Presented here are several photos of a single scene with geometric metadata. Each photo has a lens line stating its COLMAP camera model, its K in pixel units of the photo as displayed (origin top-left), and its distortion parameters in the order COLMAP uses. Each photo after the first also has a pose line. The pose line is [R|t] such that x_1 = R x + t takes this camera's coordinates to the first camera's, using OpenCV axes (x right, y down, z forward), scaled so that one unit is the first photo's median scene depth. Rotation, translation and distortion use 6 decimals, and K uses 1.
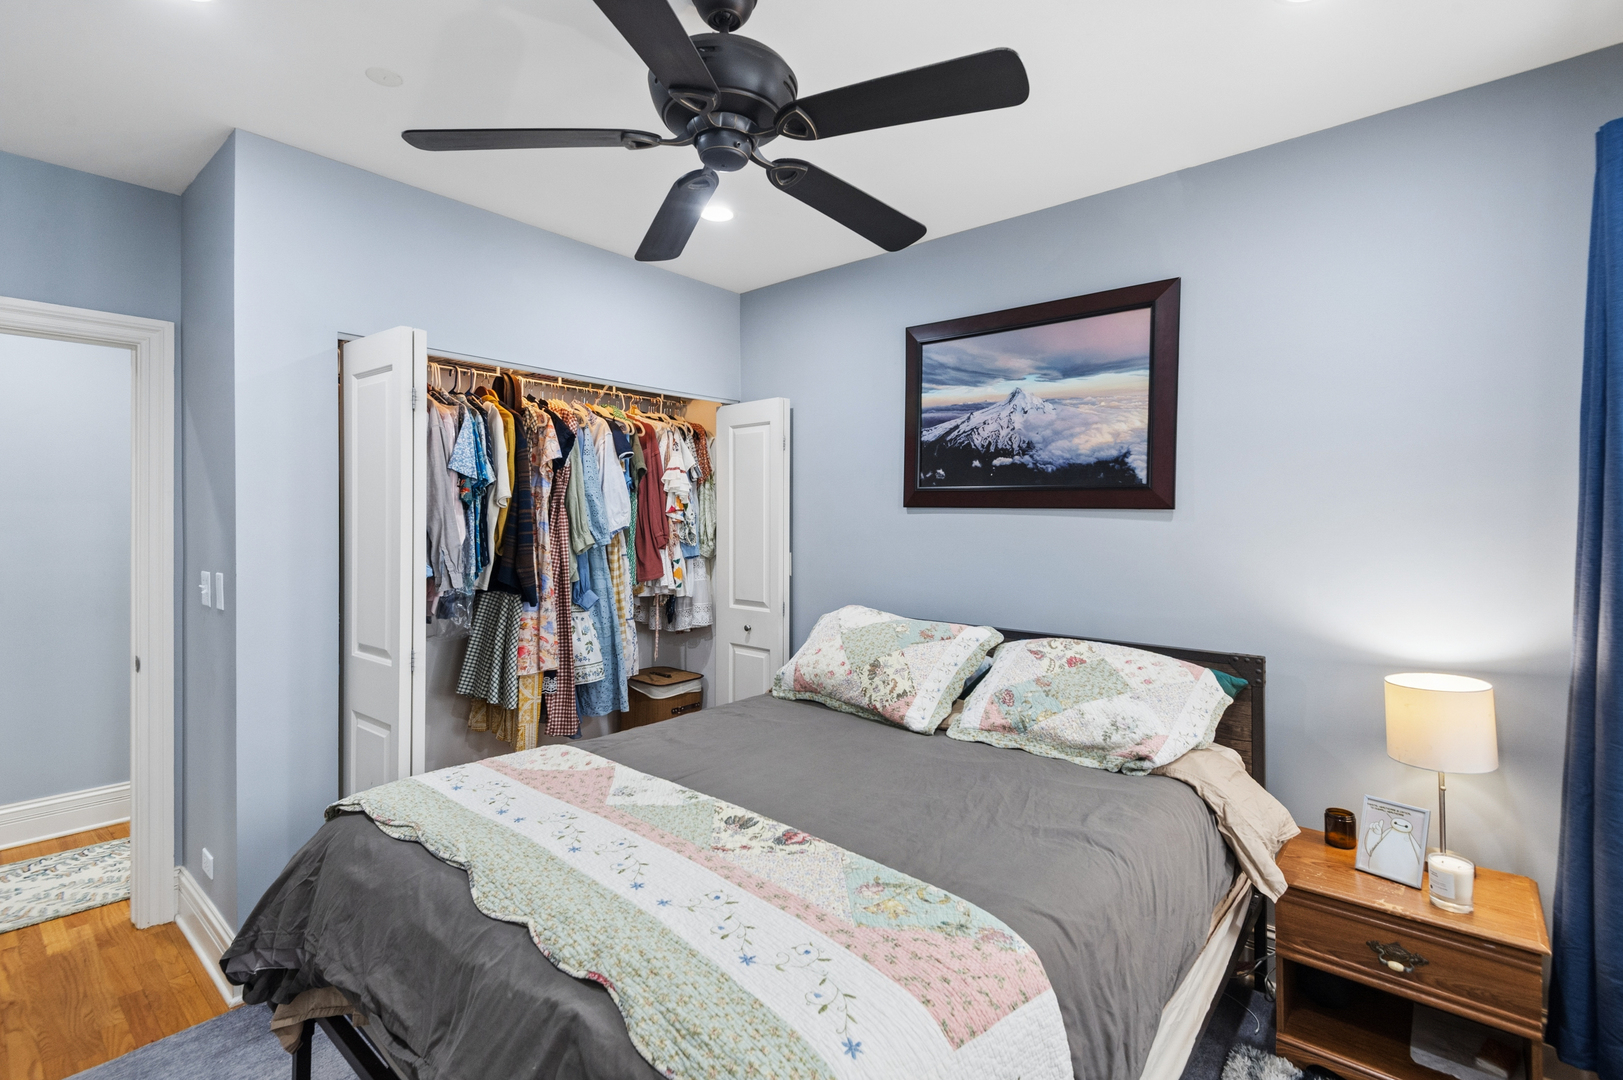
lens RADIAL K [[743.1, 0, 807.1], [0, 743.1, 518.4], [0, 0, 1]] dist [0.031731, -0.017809]
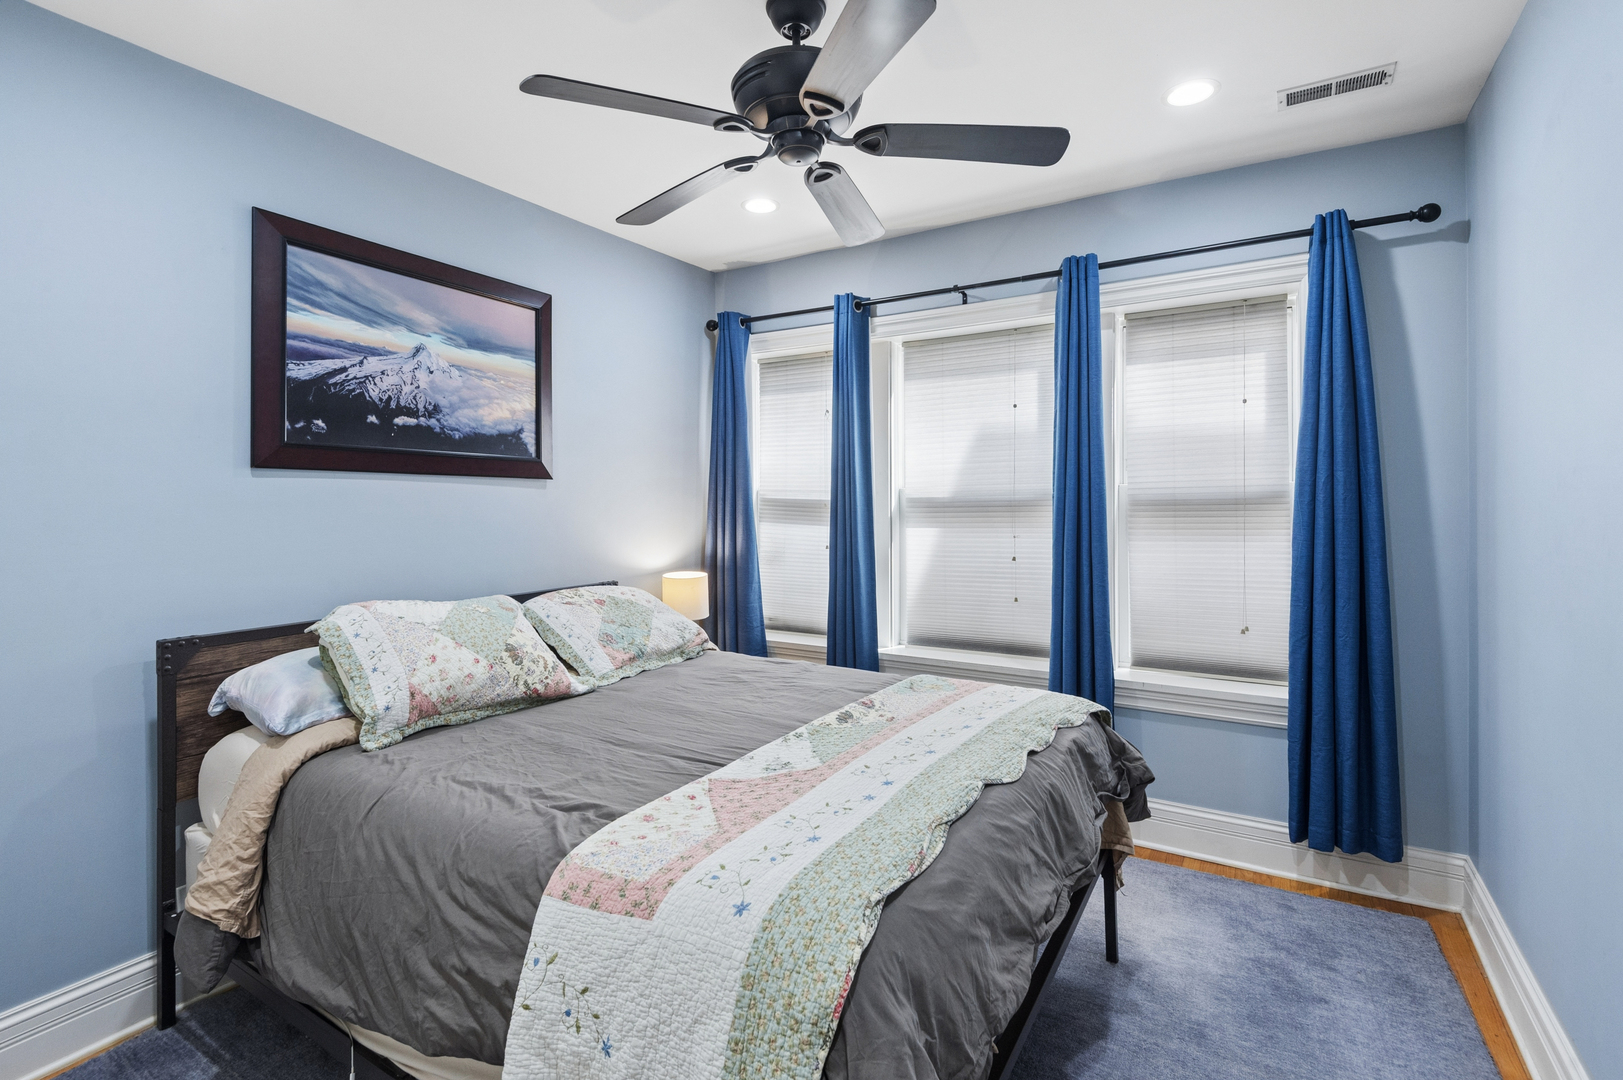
lens RADIAL K [[757.3, 0, 809.3], [0, 757.3, 496.9], [0, 0, 1]] dist [0.034111, -0.020673]
pose [[-0.164526, 0.004568, 0.986362, -0.872391], [0.011316, 0.999932, -0.002743, 0.026469], [-0.986308, 0.010711, -0.164566, 0.825976]]
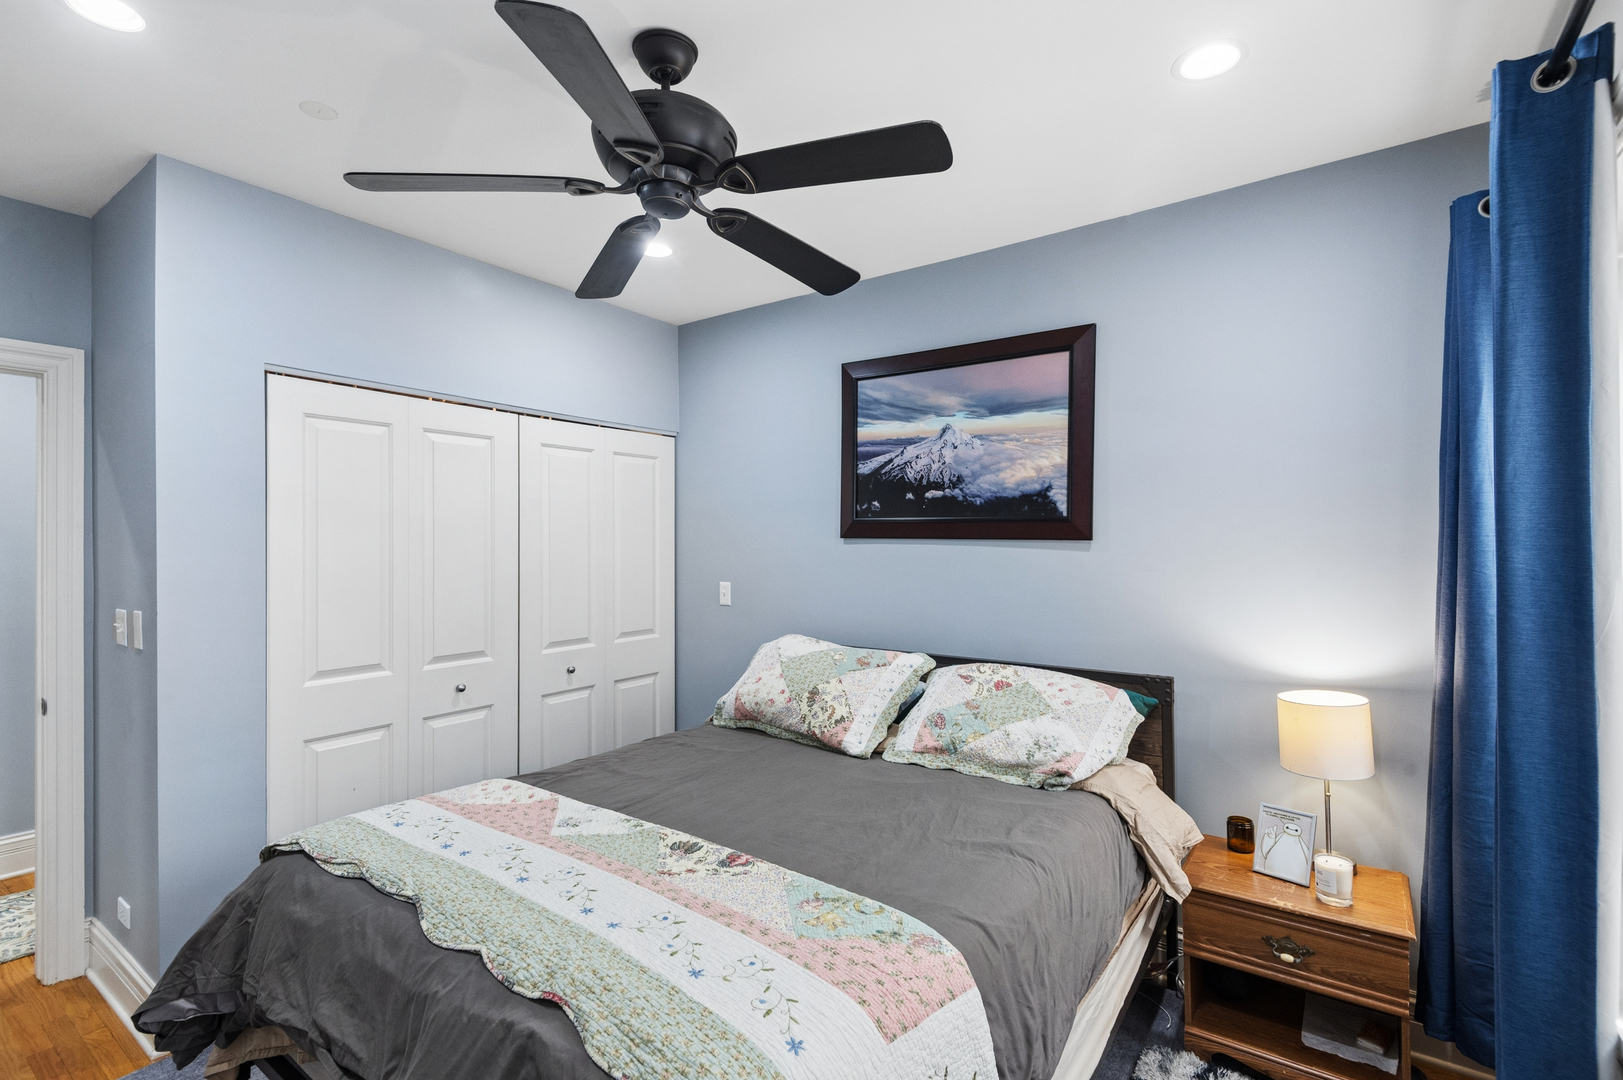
lens RADIAL K [[749.6, 0, 802.7], [0, 749.6, 538.5], [0, 0, 1]] dist [0.031805, -0.017590]
pose [[0.996937, -0.004486, 0.078081, -0.004343], [0.005103, 0.999957, -0.007700, -0.008865], [-0.078043, 0.008074, 0.996917, -0.039897]]
